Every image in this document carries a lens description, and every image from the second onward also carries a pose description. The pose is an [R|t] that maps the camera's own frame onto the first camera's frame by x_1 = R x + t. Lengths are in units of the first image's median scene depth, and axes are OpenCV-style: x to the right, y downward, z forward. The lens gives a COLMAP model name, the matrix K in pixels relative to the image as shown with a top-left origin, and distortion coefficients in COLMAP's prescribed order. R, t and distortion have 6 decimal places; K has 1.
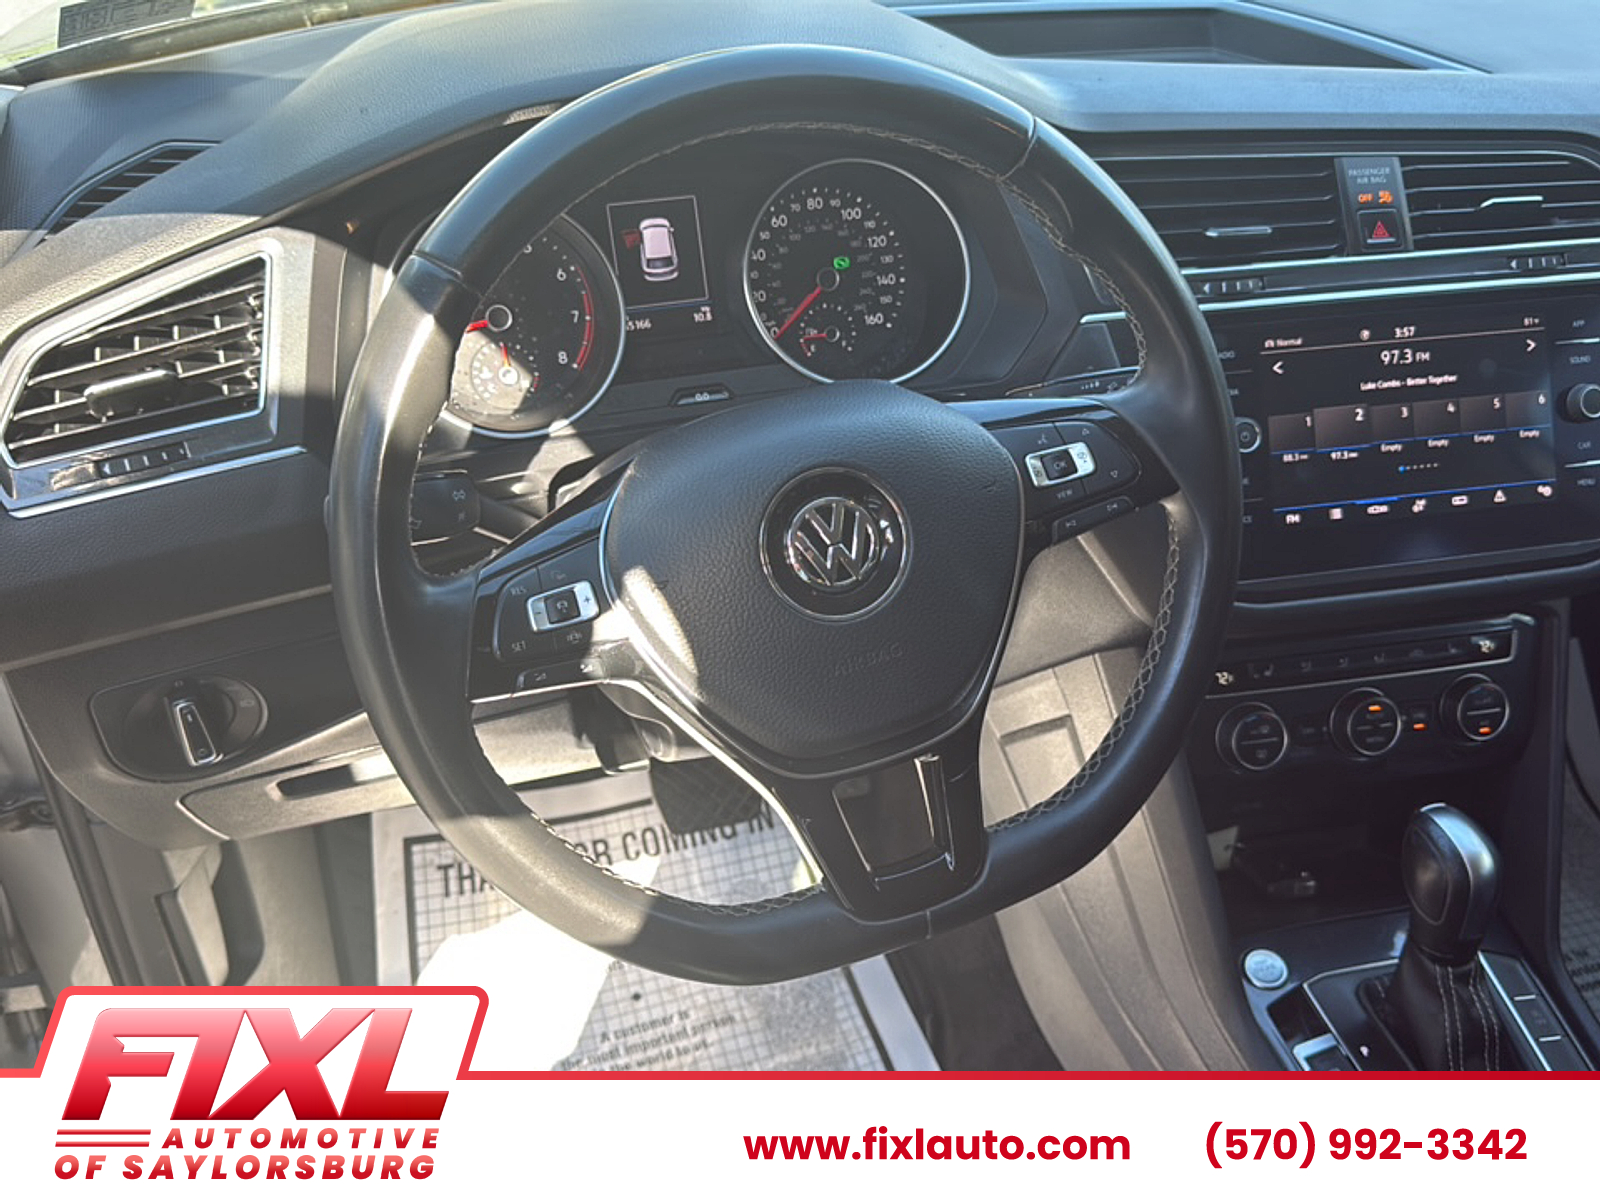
lens RADIAL K [[1427.0, 0, 796.5], [0, 1427.0, 610.9], [0, 0, 1]] dist [0.145337, -0.353622]
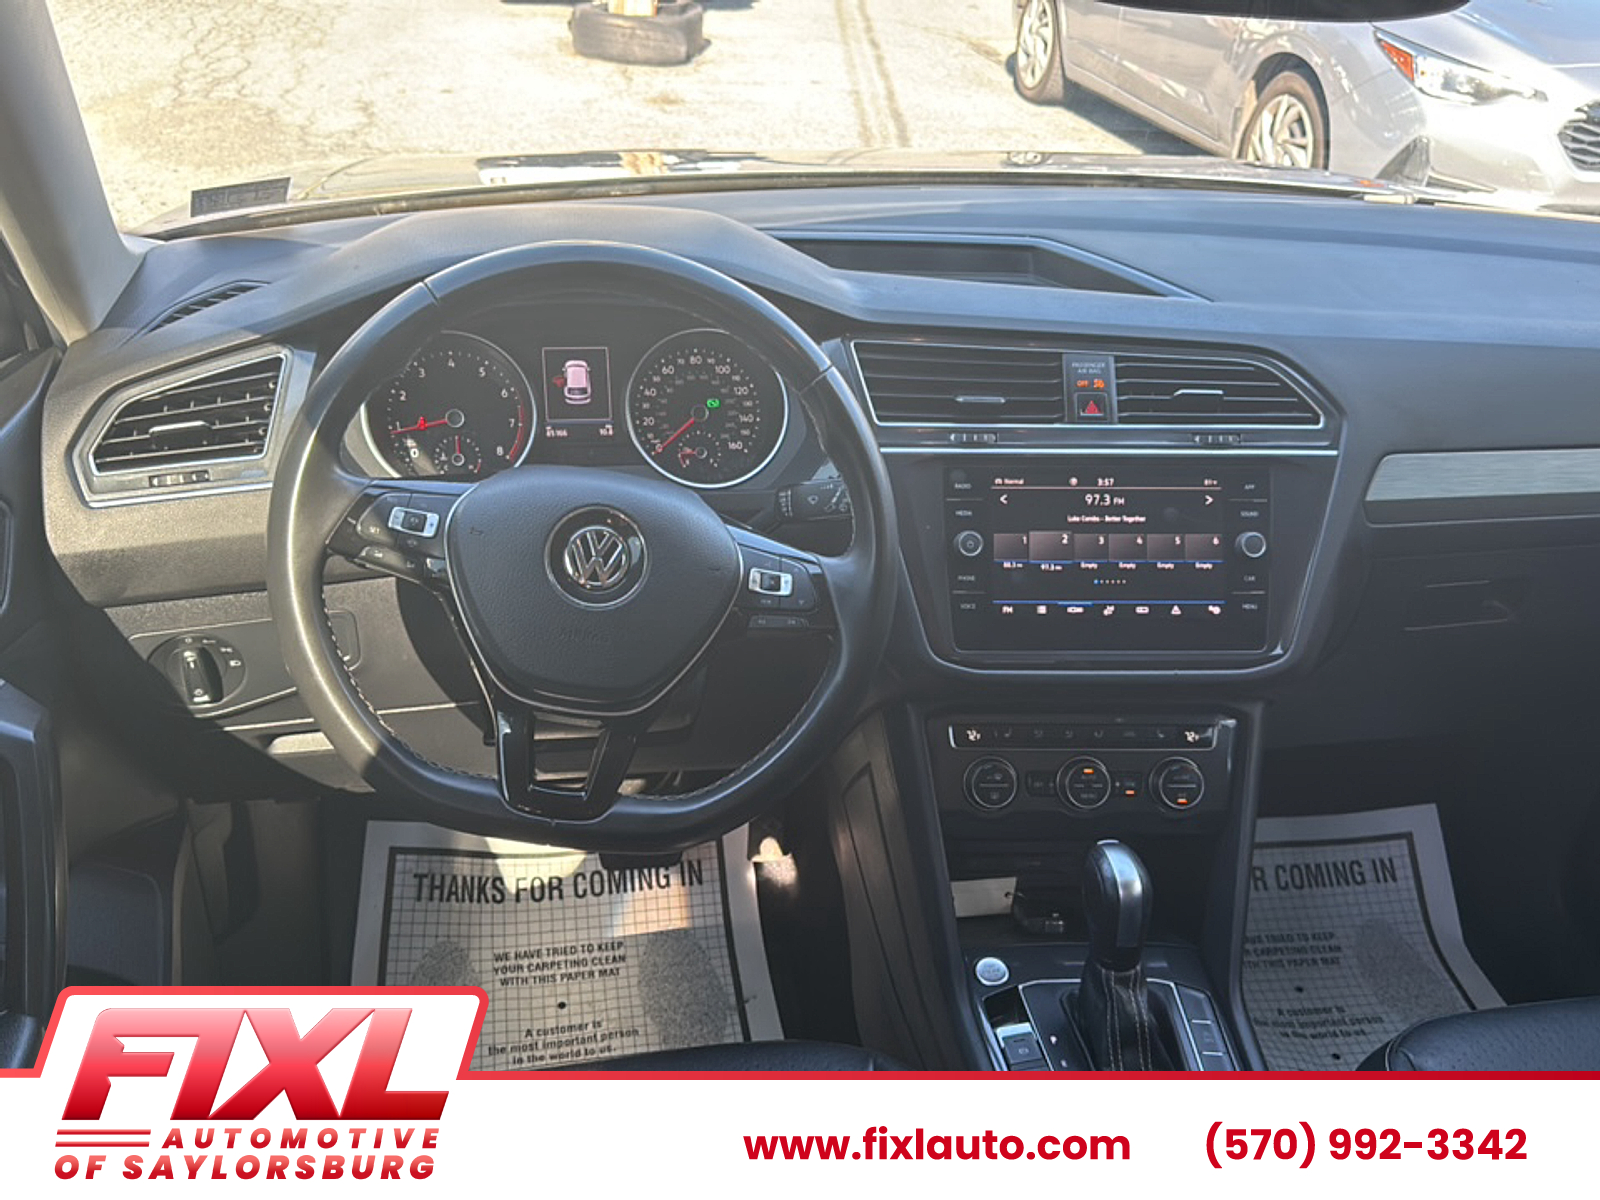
lens RADIAL K [[1427.0, 0, 796.5], [0, 1427.0, 610.9], [0, 0, 1]] dist [0.145337, -0.353622]
pose [[0.990379, 0.089702, -0.105374, 0.277300], [-0.103185, 0.986080, -0.130382, 0.126368], [0.092212, 0.140000, 0.985848, -0.320981]]
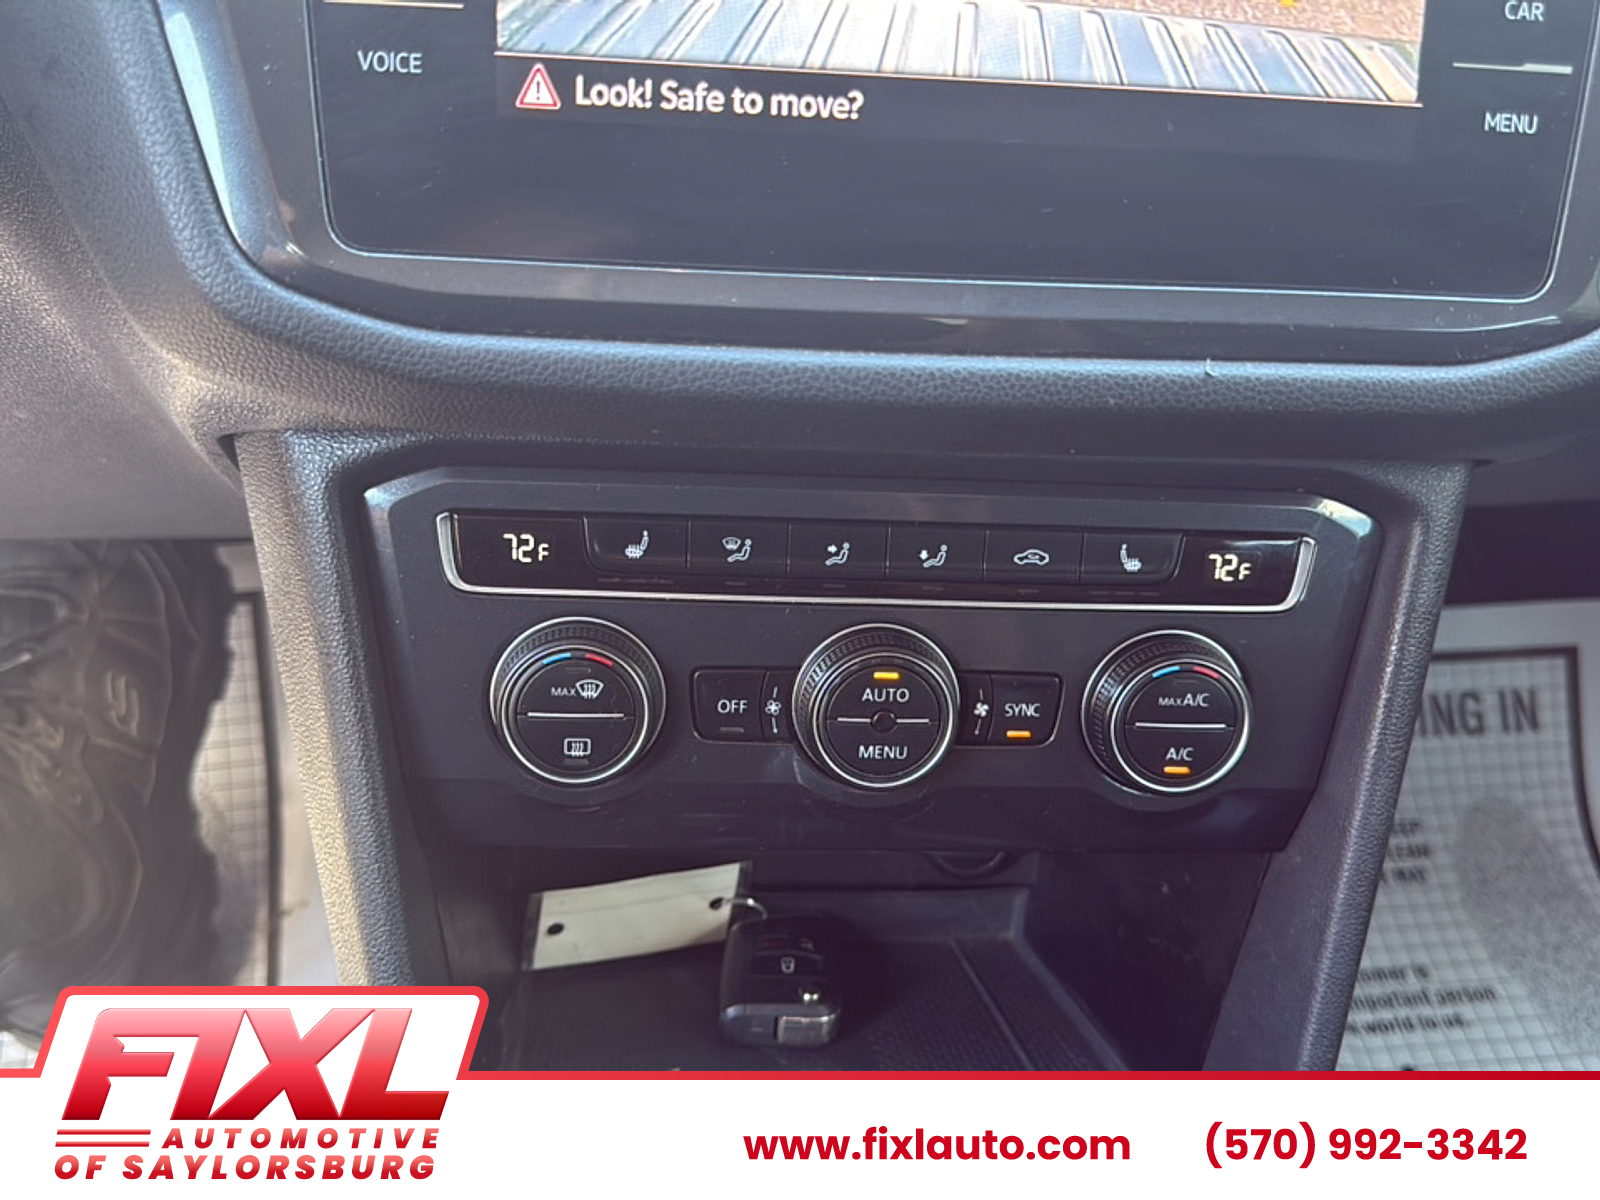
lens RADIAL K [[1464.1, 0, 800.0], [0, 1464.1, 600.0], [0, 0, 1]] dist [0.137610, -0.336586]
pose [[0.987028, 0.147613, -0.063139, 0.418411], [-0.140694, 0.984709, 0.102733, 0.008896], [0.077339, -0.092517, 0.992703, 0.629998]]
